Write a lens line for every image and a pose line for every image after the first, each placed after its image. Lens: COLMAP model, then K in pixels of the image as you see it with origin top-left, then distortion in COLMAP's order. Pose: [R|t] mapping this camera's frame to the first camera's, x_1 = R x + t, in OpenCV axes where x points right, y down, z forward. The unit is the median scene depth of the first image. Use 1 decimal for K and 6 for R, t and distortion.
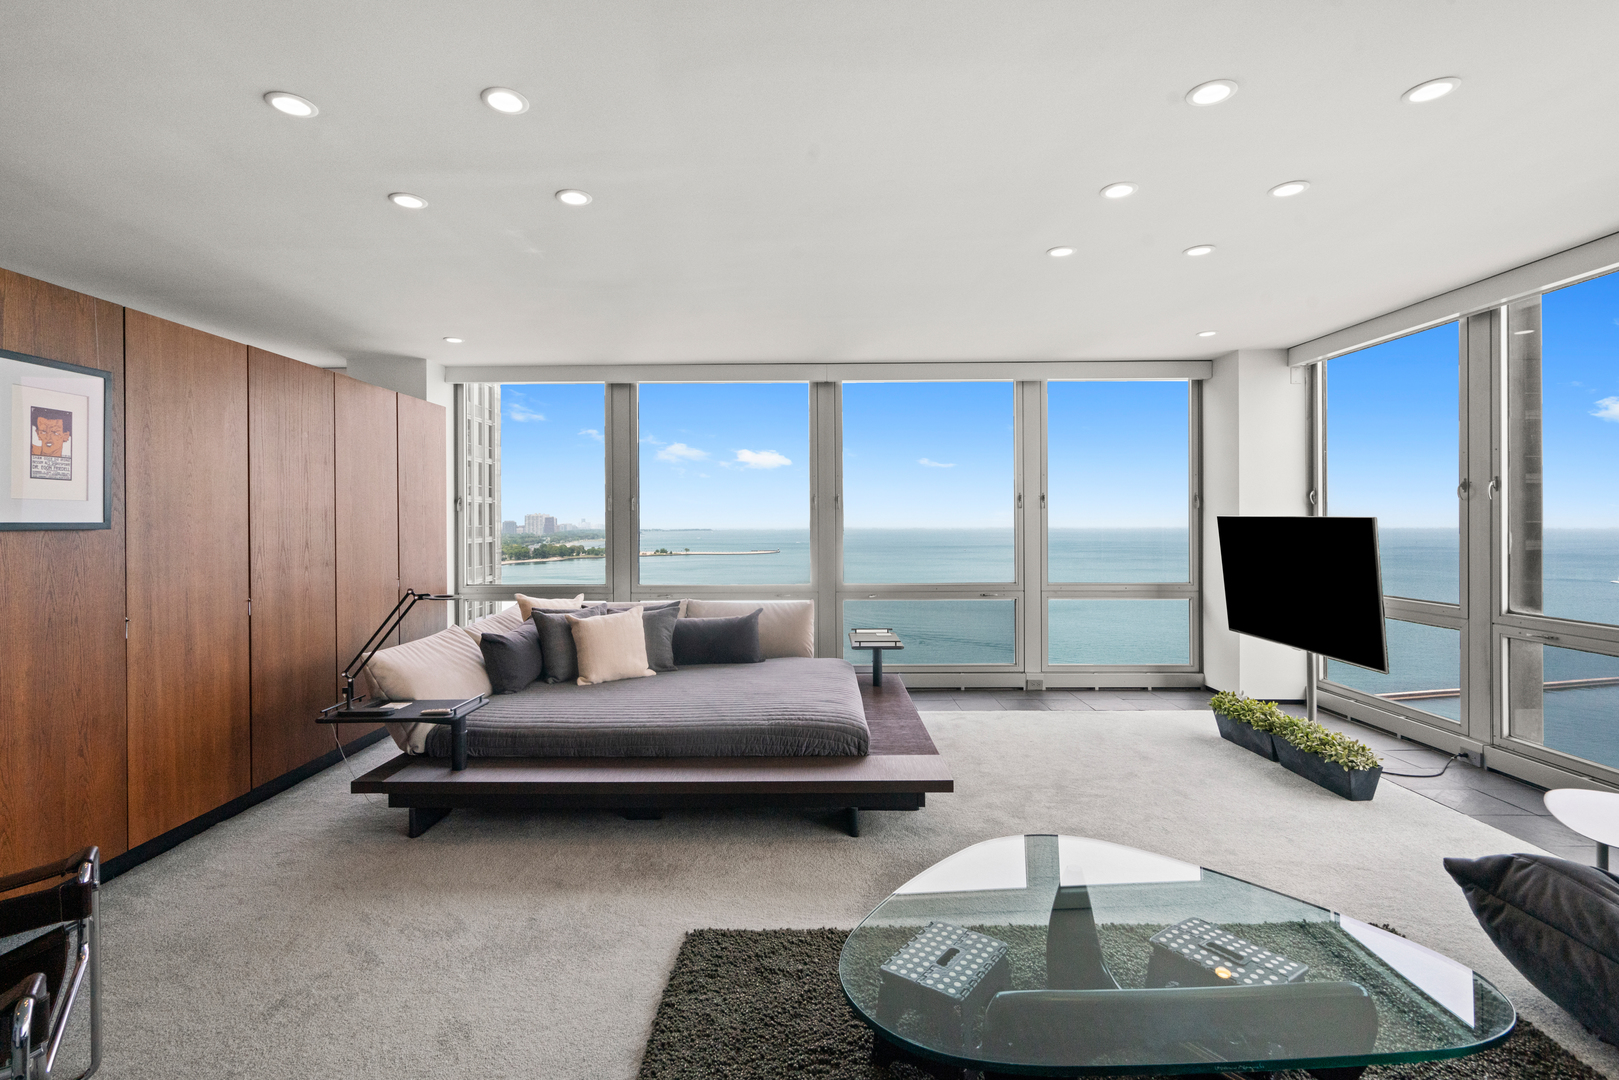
lens RADIAL K [[754.8, 0, 808.2], [0, 754.8, 521.6], [0, 0, 1]] dist [0.001368, 0.001113]
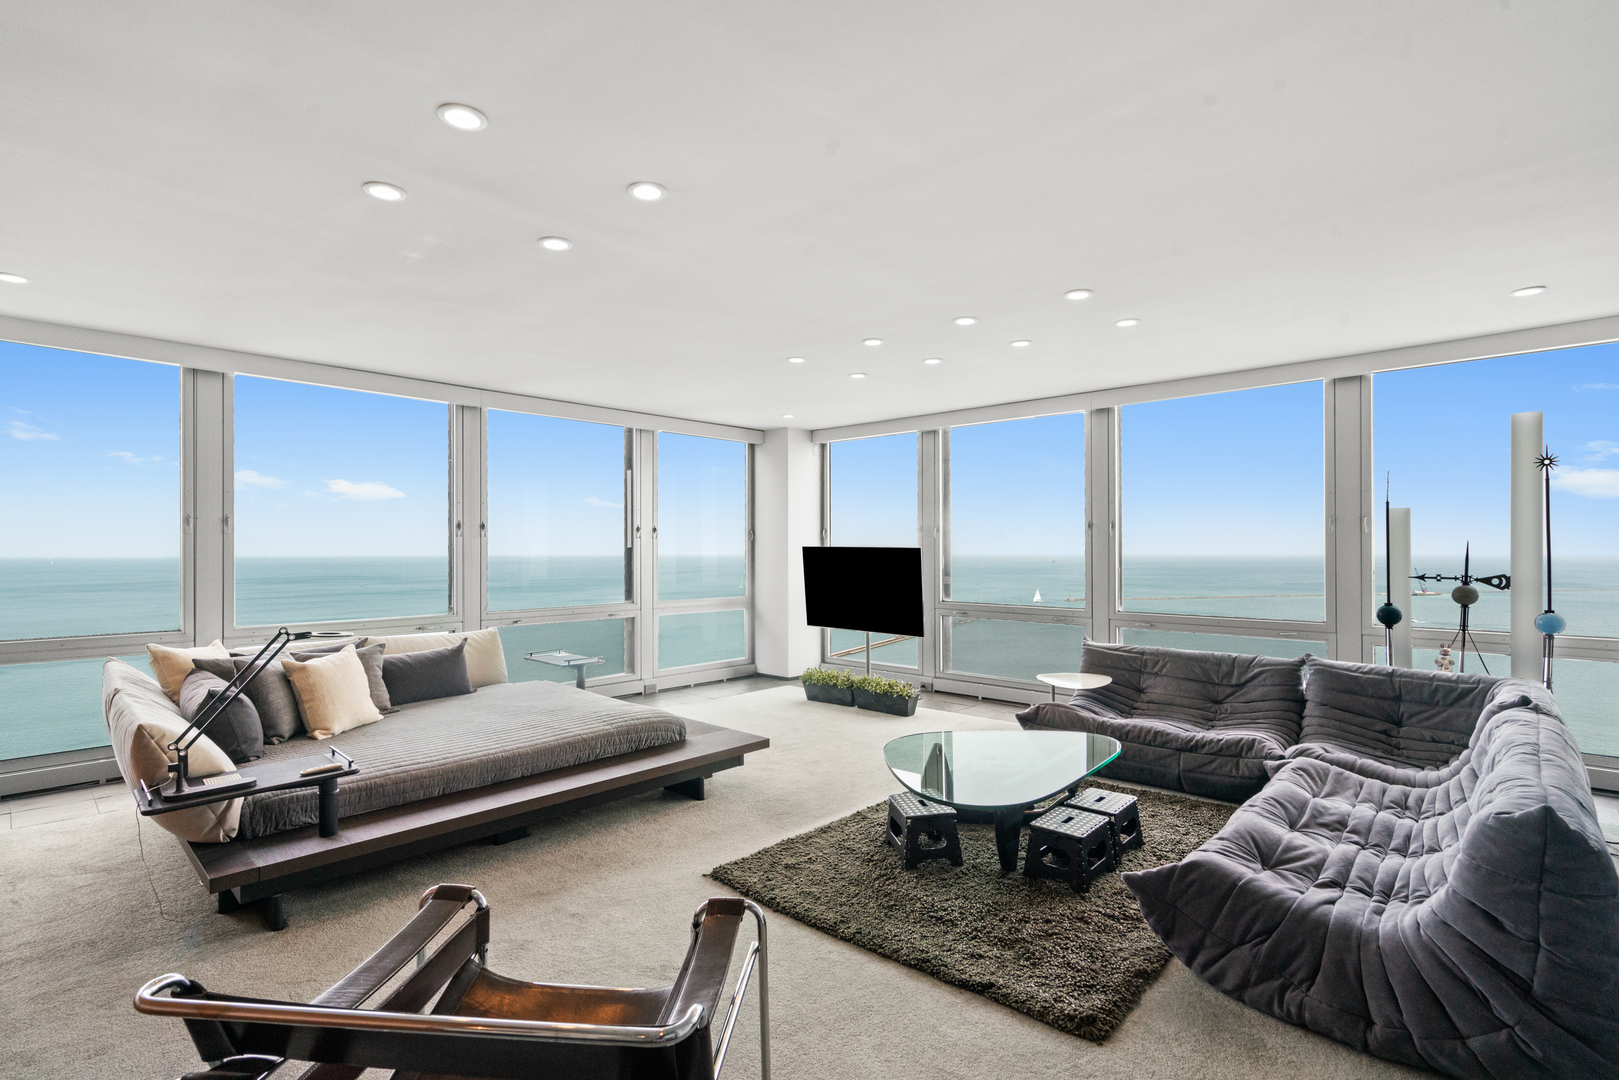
lens RADIAL K [[769.0, 0, 828.1], [0, 769.0, 544.6], [0, 0, 1]] dist [-0.000088, 0.000548]
pose [[0.666512, 0.008624, 0.745444, -0.602419], [-0.002583, 0.999954, -0.009259, 0.003713], [-0.745490, 0.004246, 0.666503, -0.005654]]
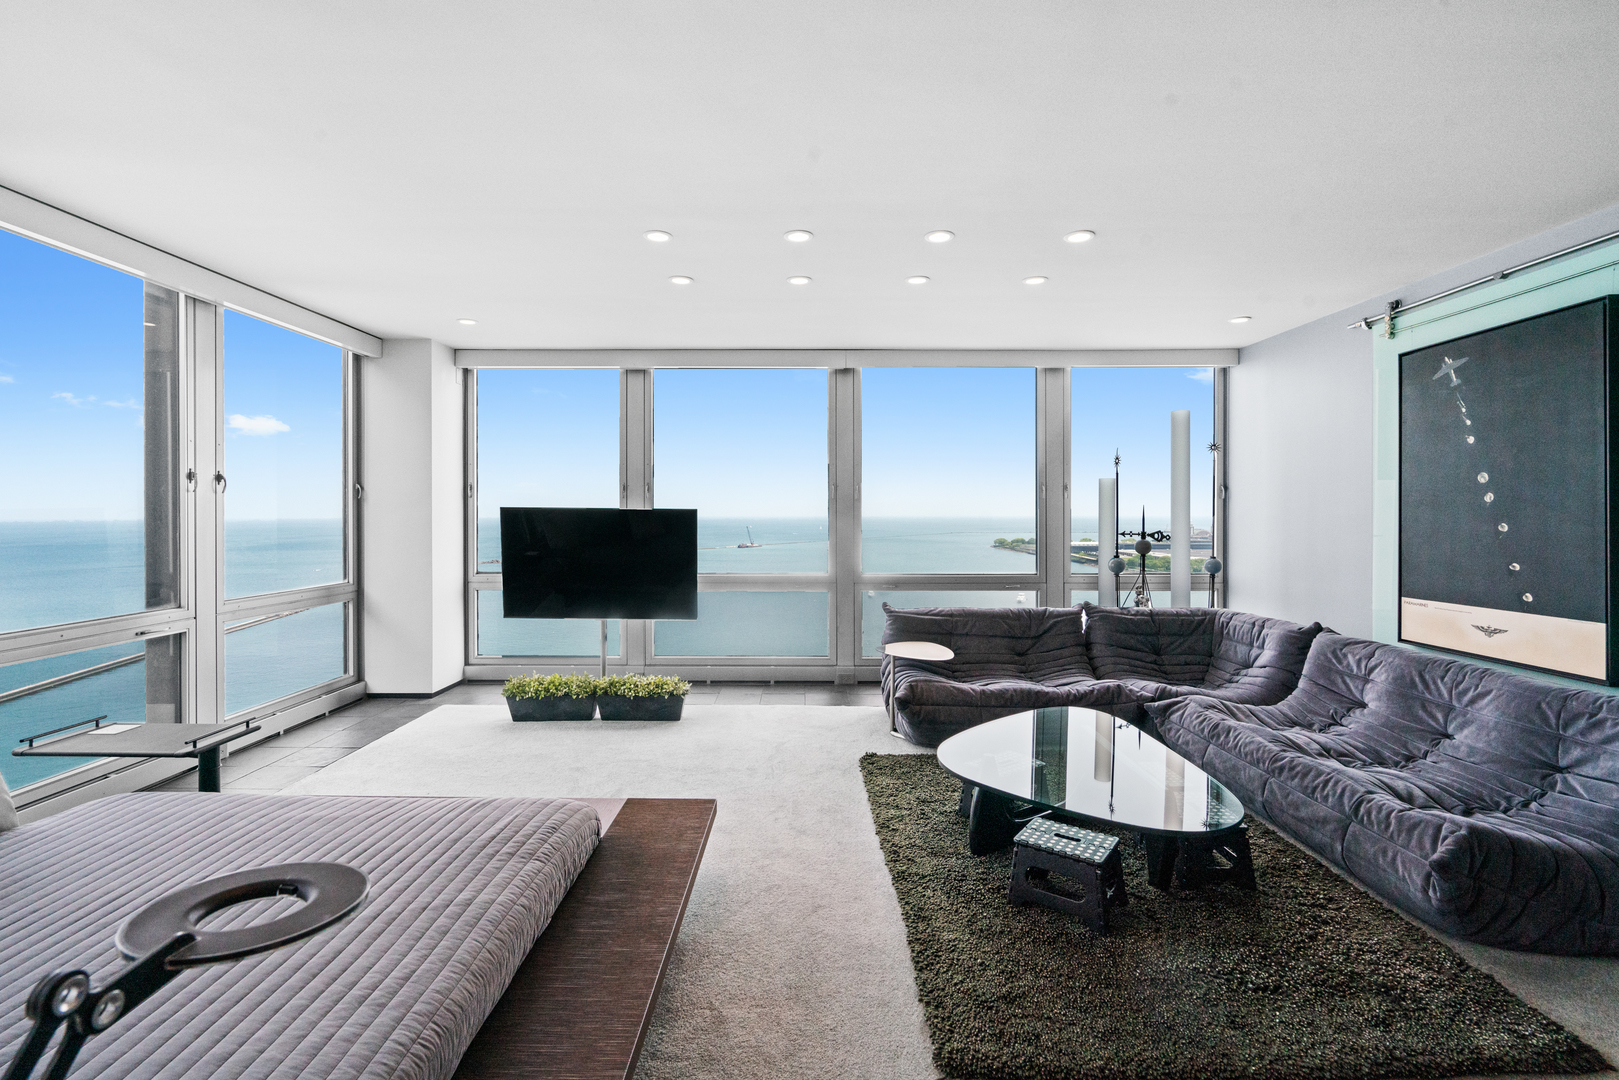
lens RADIAL K [[733.0, 0, 809.6], [0, 733.0, 509.3], [0, 0, 1]] dist [0.000067, 0.000914]
pose [[-0.003481, 0.009295, 0.999951, -0.528118], [0.000392, 0.999957, -0.009294, 0.005972], [-0.999994, 0.000359, -0.003485, 0.696596]]
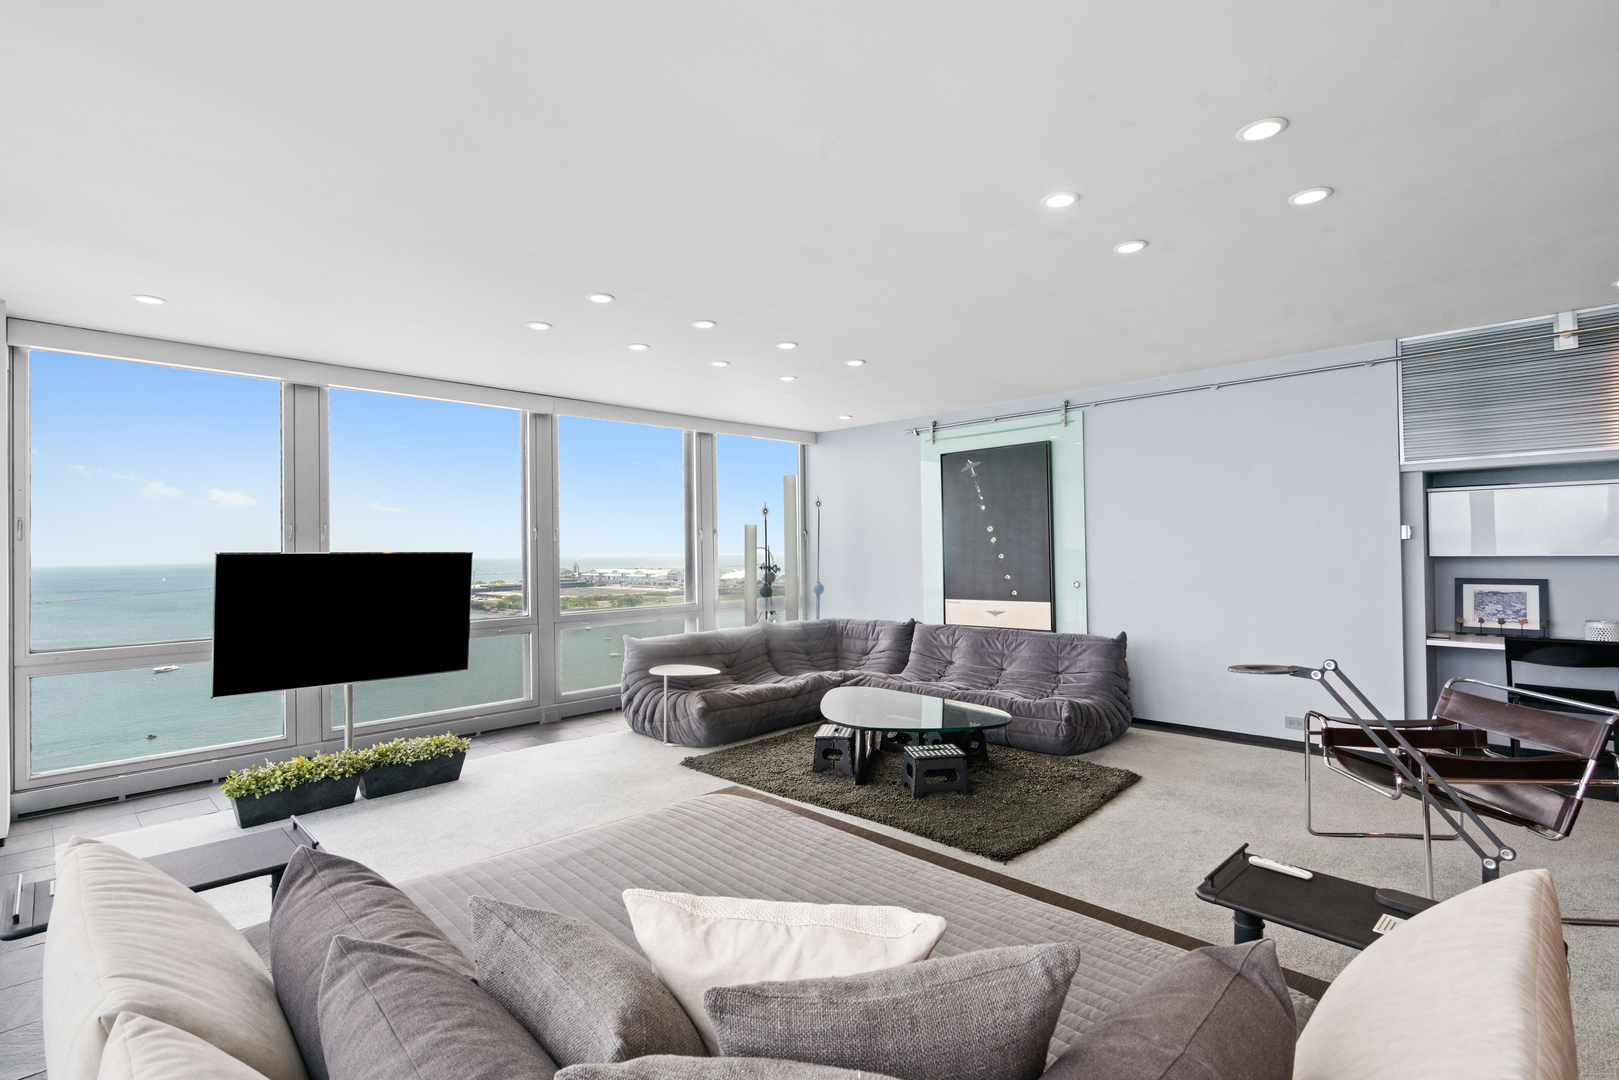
lens RADIAL K [[754.8, 0, 808.2], [0, 754.8, 521.6], [0, 0, 1]] dist [0.001368, 0.001113]
pose [[-0.710480, 0.040467, 0.702553, -0.525646], [0.017567, 0.999054, -0.039780, 0.002884], [-0.703498, -0.015921, -0.710519, 1.335077]]
